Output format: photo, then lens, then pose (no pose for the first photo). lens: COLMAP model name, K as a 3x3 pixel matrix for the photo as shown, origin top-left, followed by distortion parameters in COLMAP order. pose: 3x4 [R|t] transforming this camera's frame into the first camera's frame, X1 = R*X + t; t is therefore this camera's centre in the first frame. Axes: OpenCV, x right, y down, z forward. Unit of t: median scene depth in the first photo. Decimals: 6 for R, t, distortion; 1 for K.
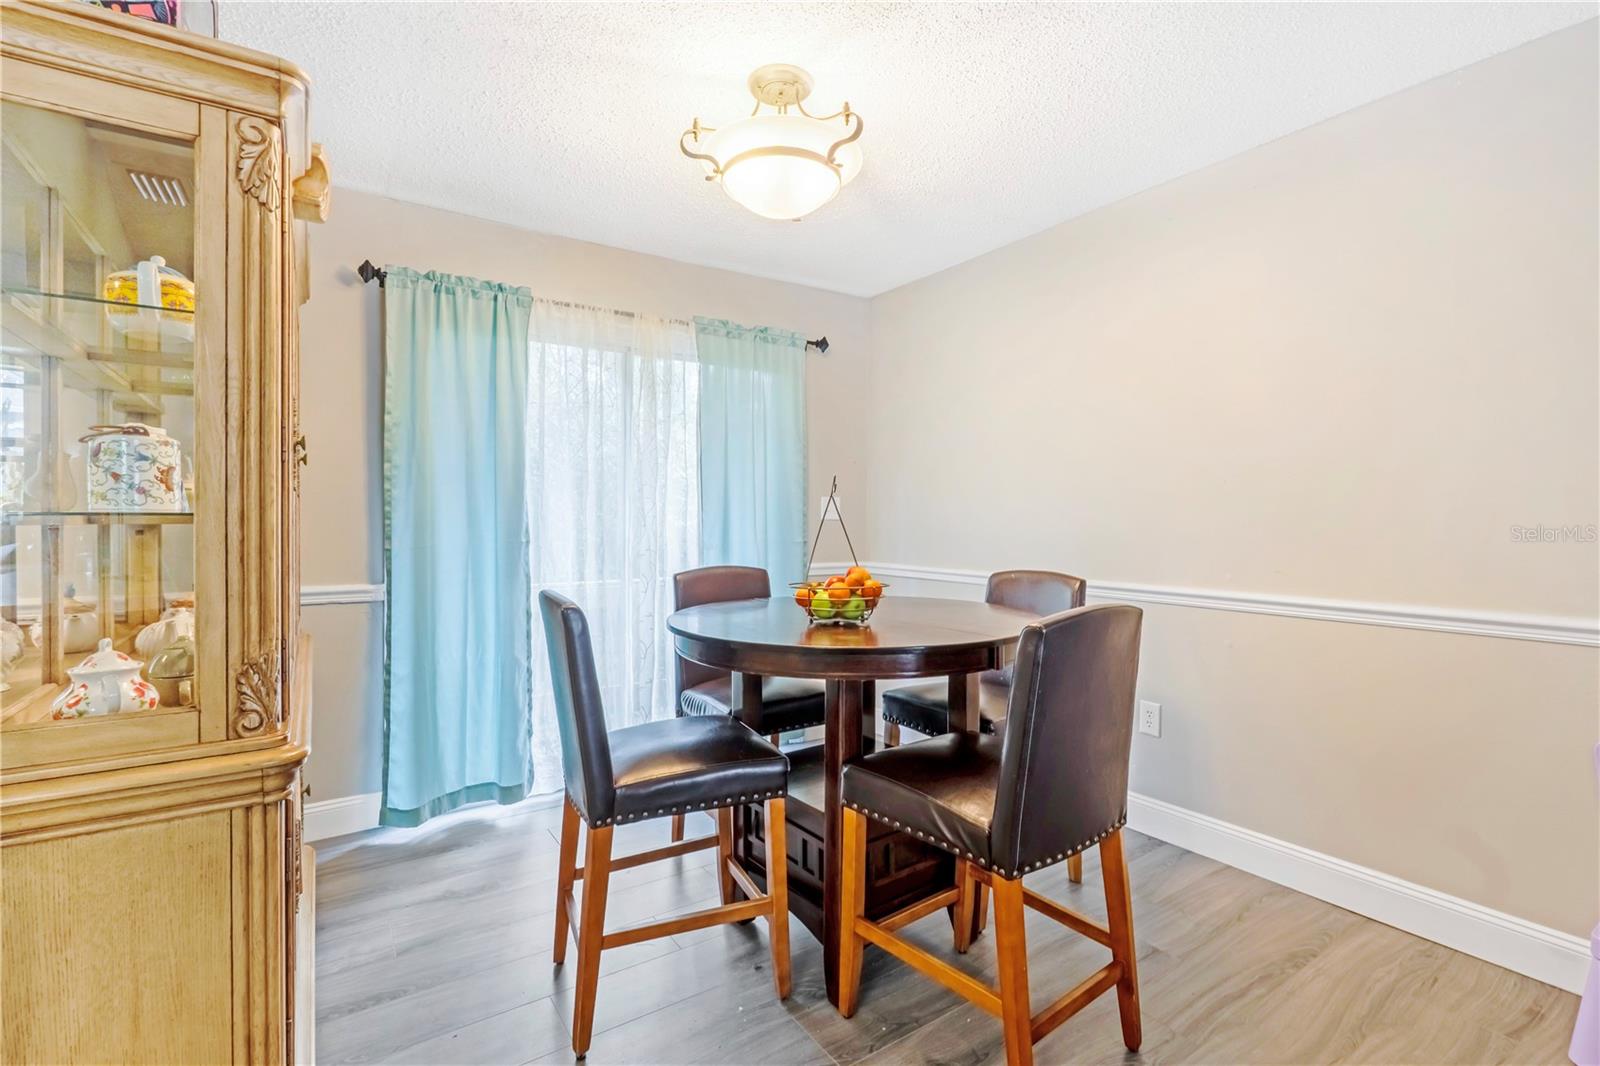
lens RADIAL K [[738.9, 0, 799.4], [0, 738.9, 521.6], [0, 0, 1]] dist [-0.008529, 0.001628]
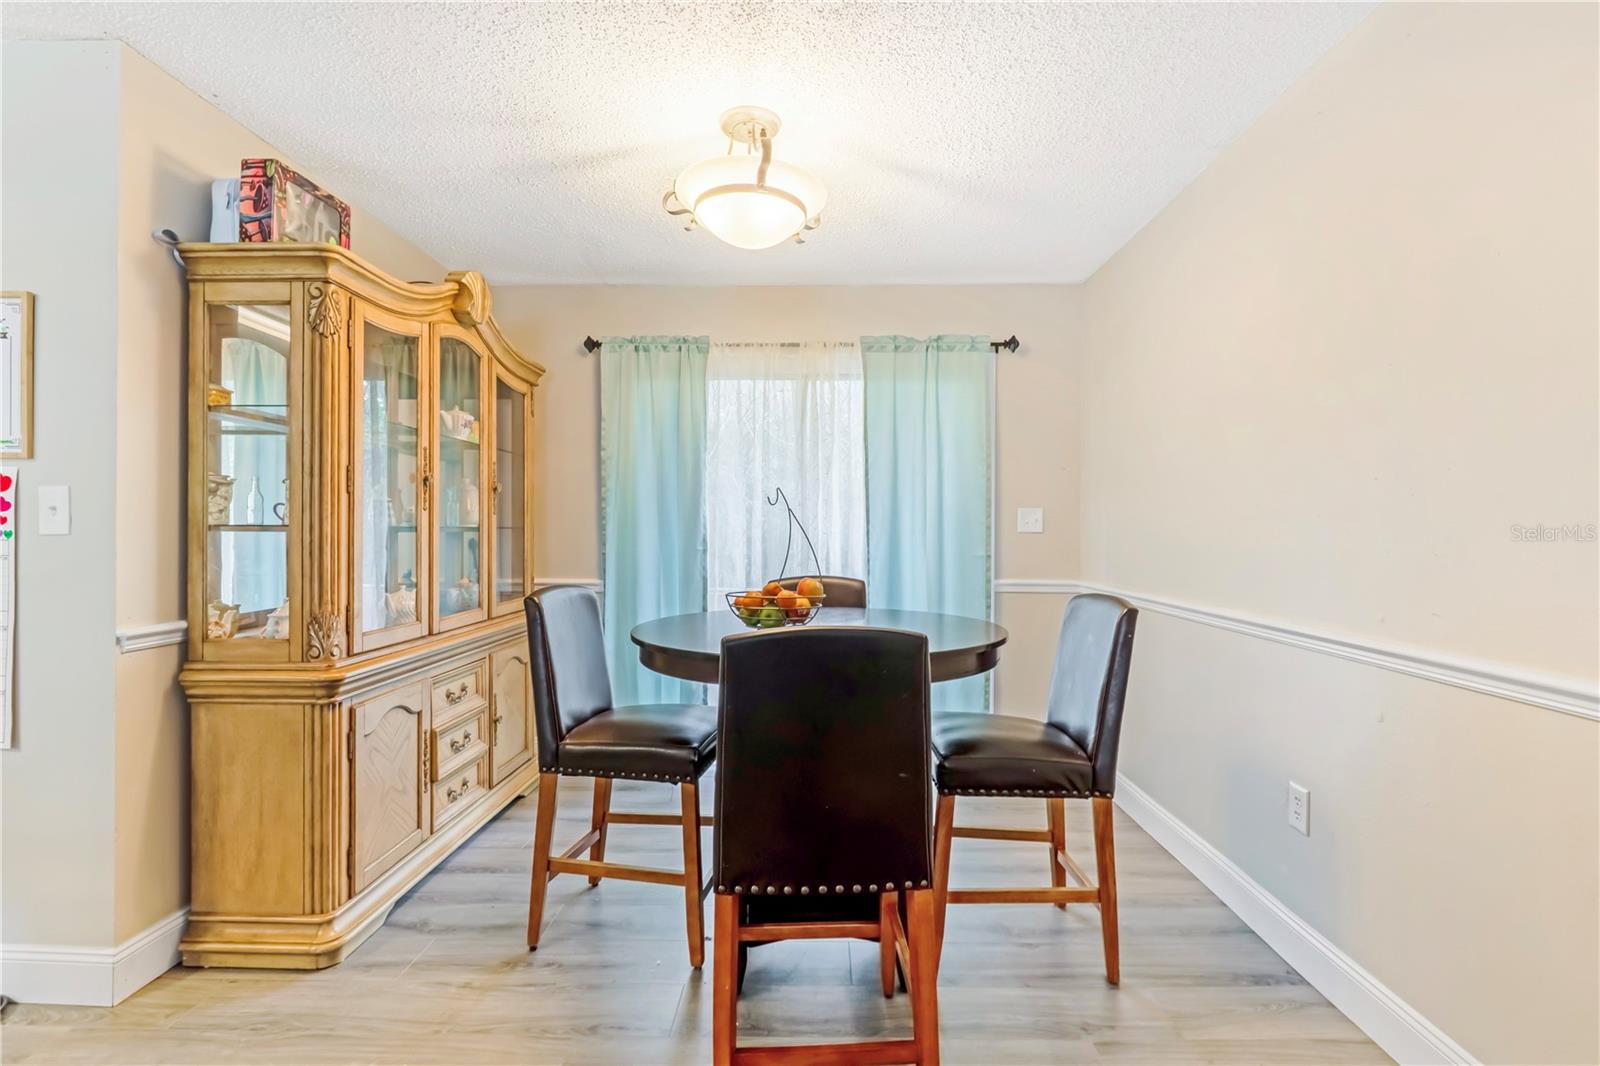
lens RADIAL K [[738.9, 0, 806.0], [0, 738.9, 534.8], [0, 0, 1]] dist [-0.008529, 0.001628]
pose [[0.820789, 0.005855, -0.571202, 0.675335], [-0.006349, 0.999979, 0.001127, 0.000877], [0.571197, 0.002701, 0.820809, 0.176609]]
